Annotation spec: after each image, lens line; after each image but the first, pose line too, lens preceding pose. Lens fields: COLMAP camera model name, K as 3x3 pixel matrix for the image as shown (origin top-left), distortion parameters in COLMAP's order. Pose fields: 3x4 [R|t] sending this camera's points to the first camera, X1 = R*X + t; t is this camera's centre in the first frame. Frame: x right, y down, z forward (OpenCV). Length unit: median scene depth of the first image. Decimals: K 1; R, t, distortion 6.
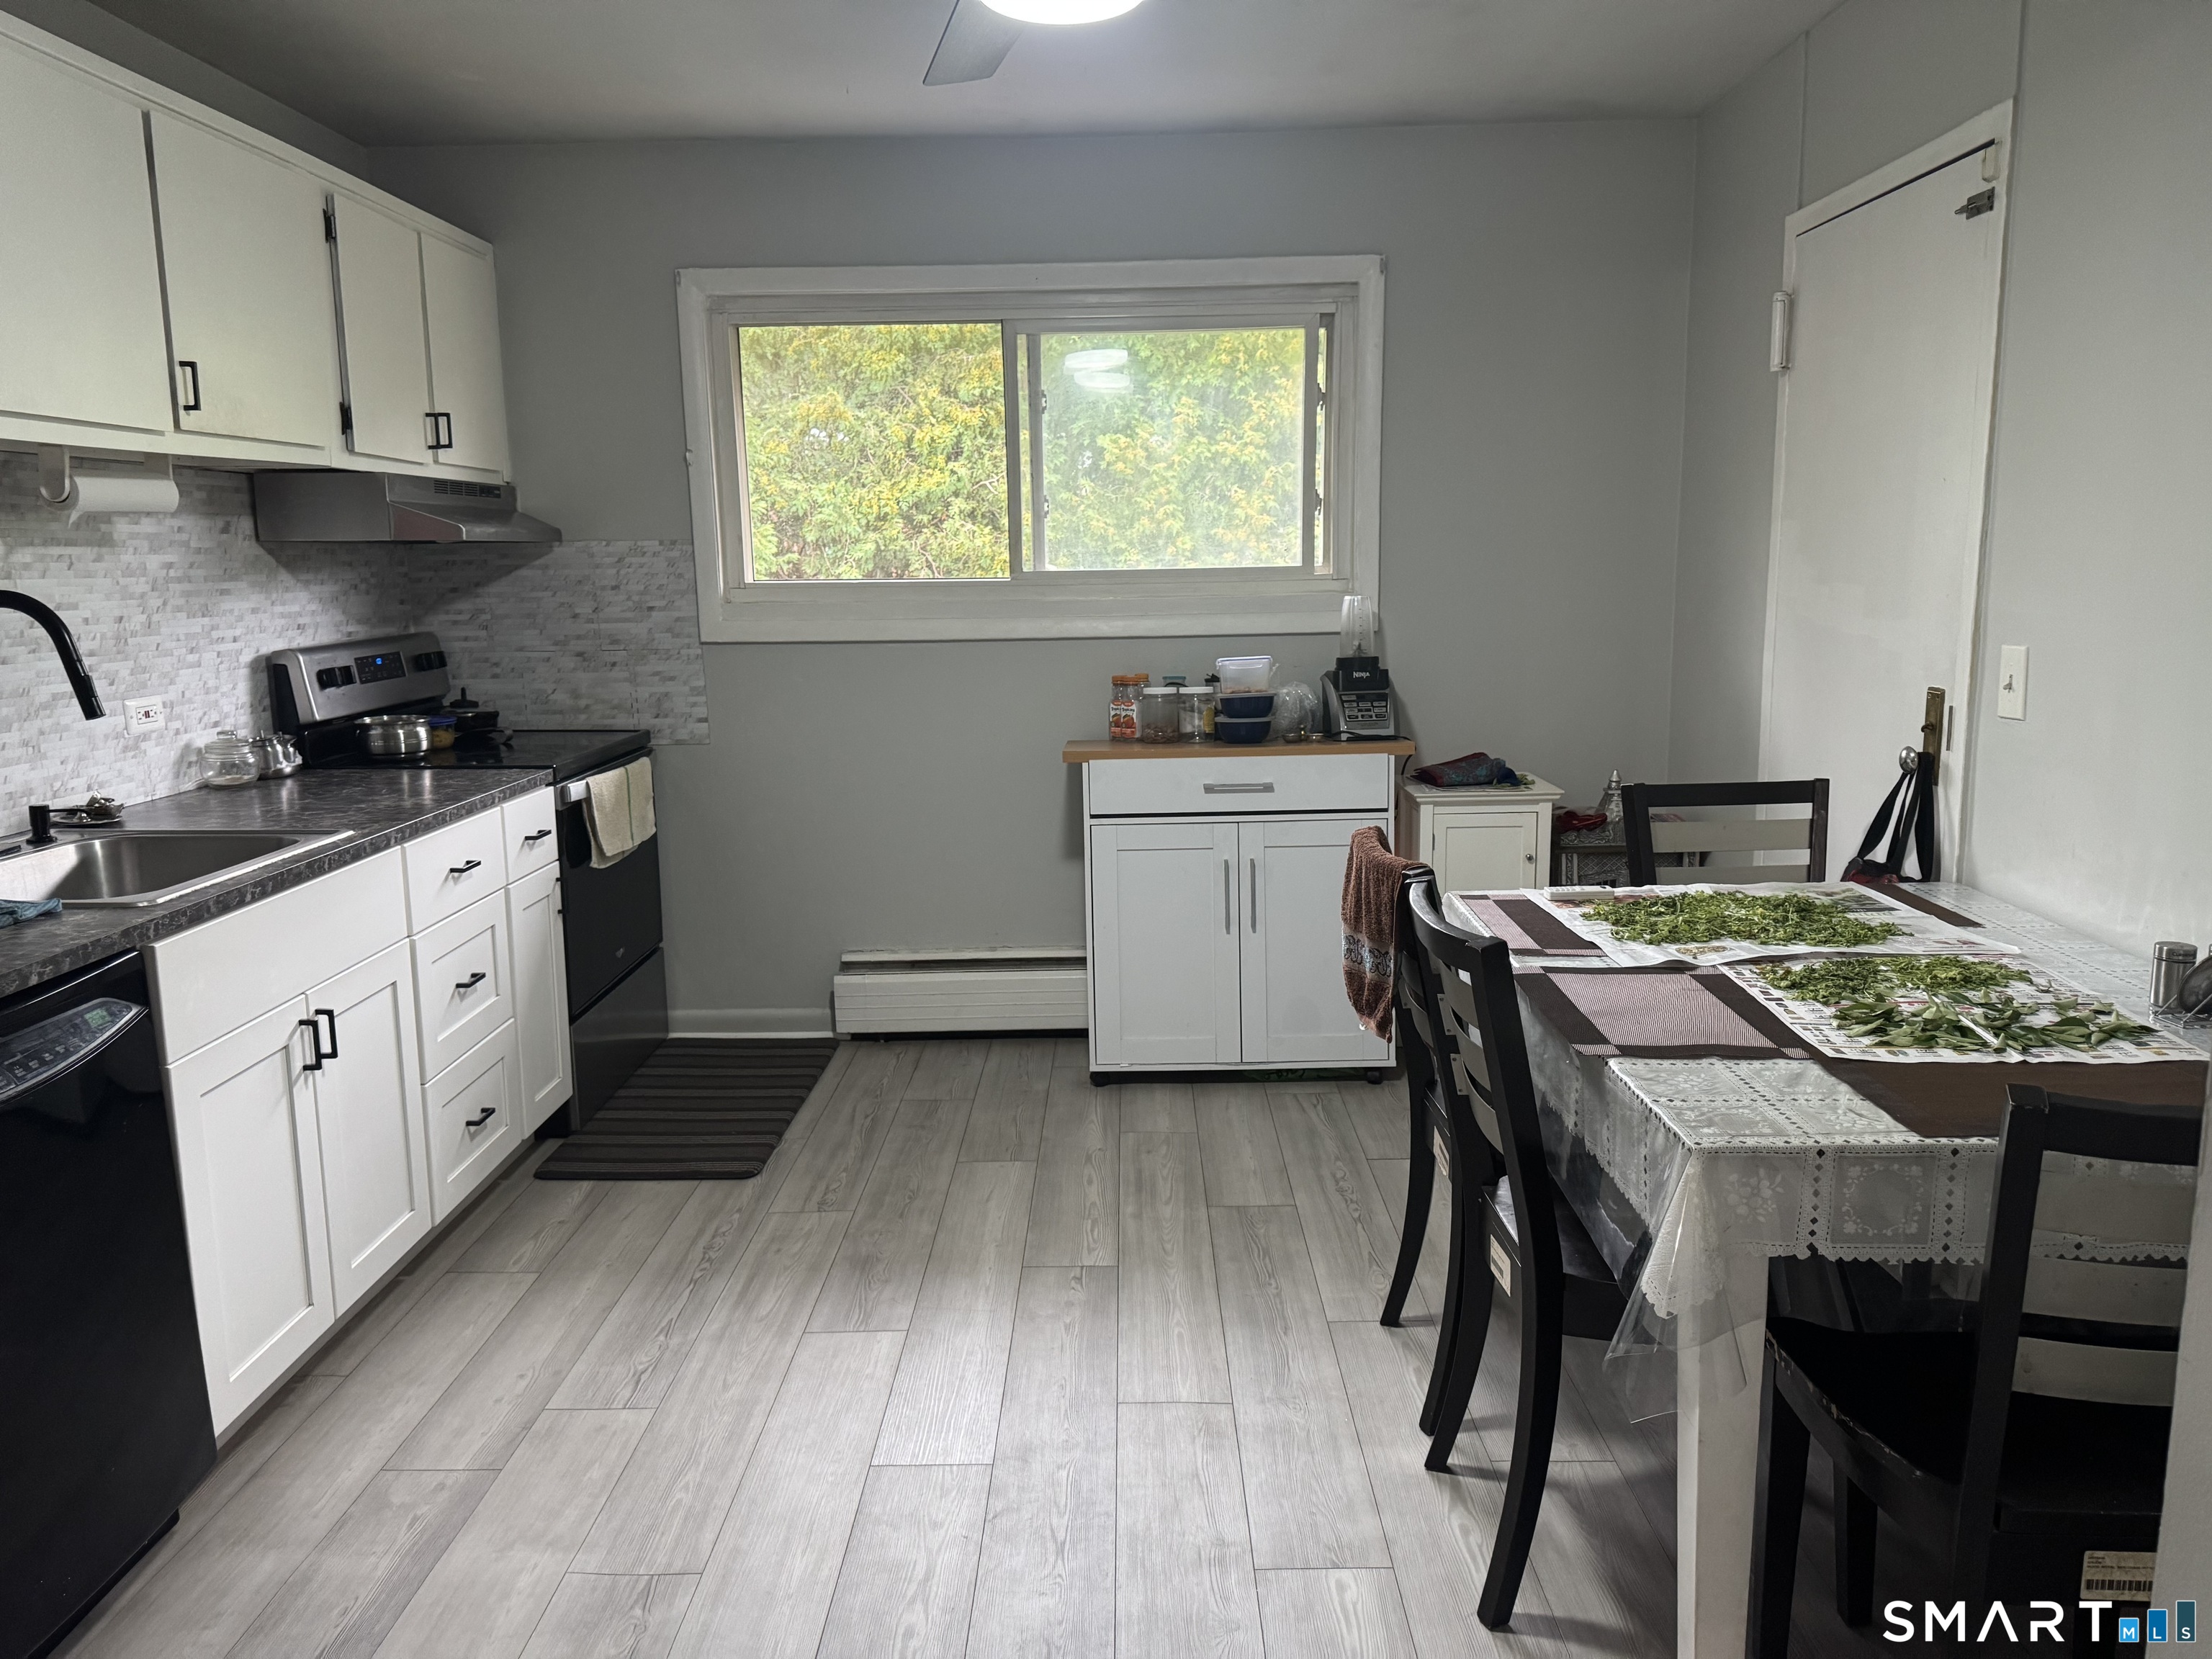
lens RADIAL K [[1556.4, 0, 1093.1], [0, 1556.4, 826.3], [0, 0, 1]] dist [0.076924, -0.109102]
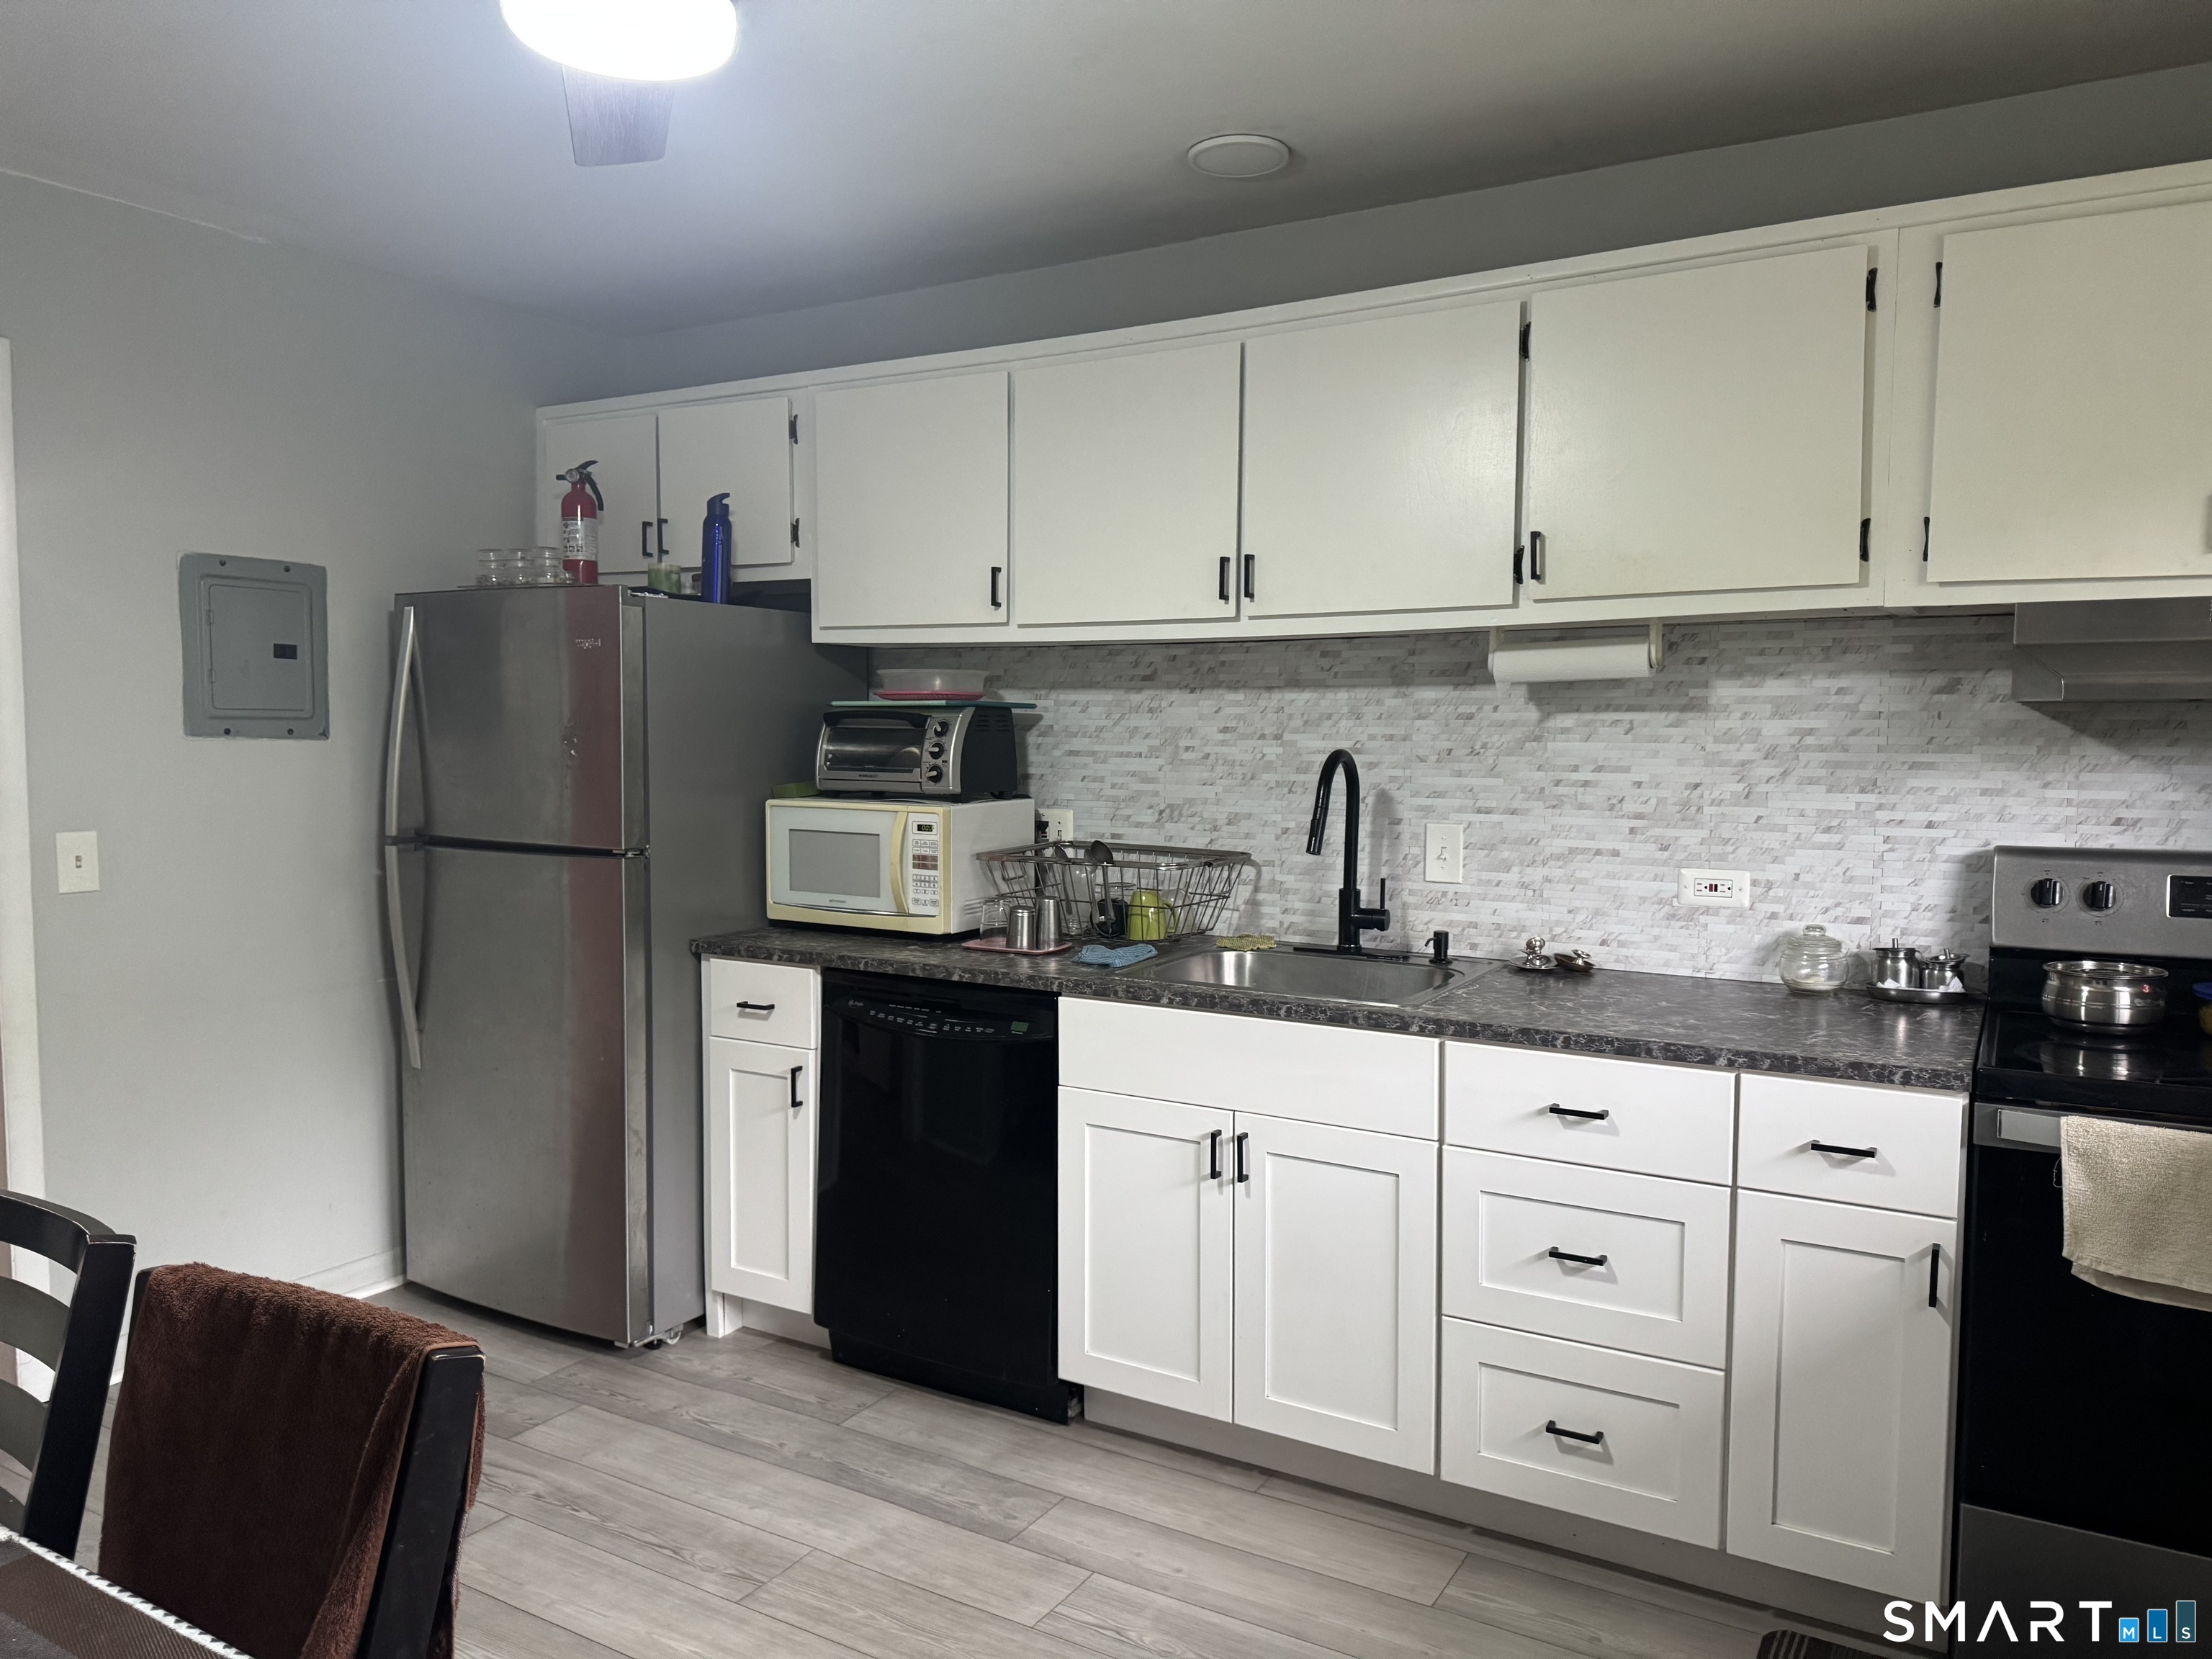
lens RADIAL K [[1558.7, 0, 1115.0], [0, 1558.7, 830.6], [0, 0, 1]] dist [0.148941, -0.284341]
pose [[-0.496187, 0.067201, -0.865611, 0.410954], [-0.144392, 0.976728, 0.158596, -0.211994], [0.856125, 0.203681, -0.474936, 1.189102]]
